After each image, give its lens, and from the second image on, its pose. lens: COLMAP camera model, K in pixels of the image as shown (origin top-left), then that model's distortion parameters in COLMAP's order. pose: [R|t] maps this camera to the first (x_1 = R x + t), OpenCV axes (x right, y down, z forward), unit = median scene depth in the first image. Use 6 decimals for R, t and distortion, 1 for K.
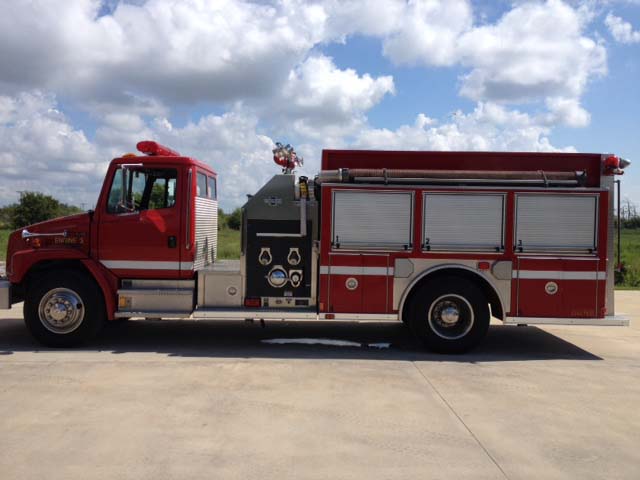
lens RADIAL K [[611.5, 0, 316.8], [0, 611.5, 245.5], [0, 0, 1]] dist [0.030855, 0.000000]
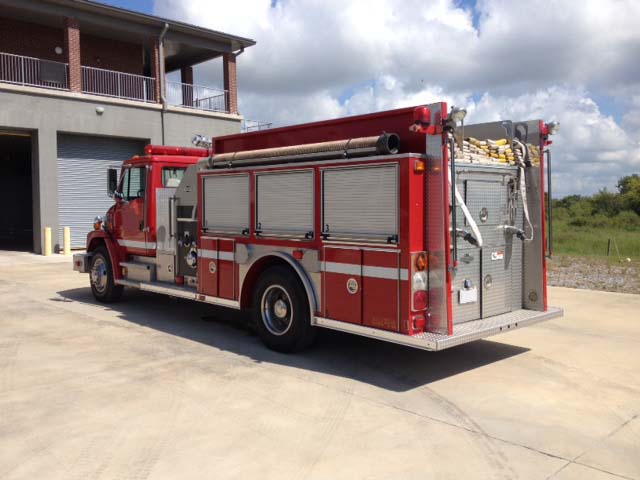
lens RADIAL K [[611.5, 0, 306.8], [0, 611.5, 242.0], [0, 0, 1]] dist [0.030855, 0.000000]
pose [[0.671043, 0.024367, -0.741018, 0.914443], [-0.018351, 0.999699, 0.016256, 0.000993], [0.741191, 0.002690, 0.671289, 0.428696]]
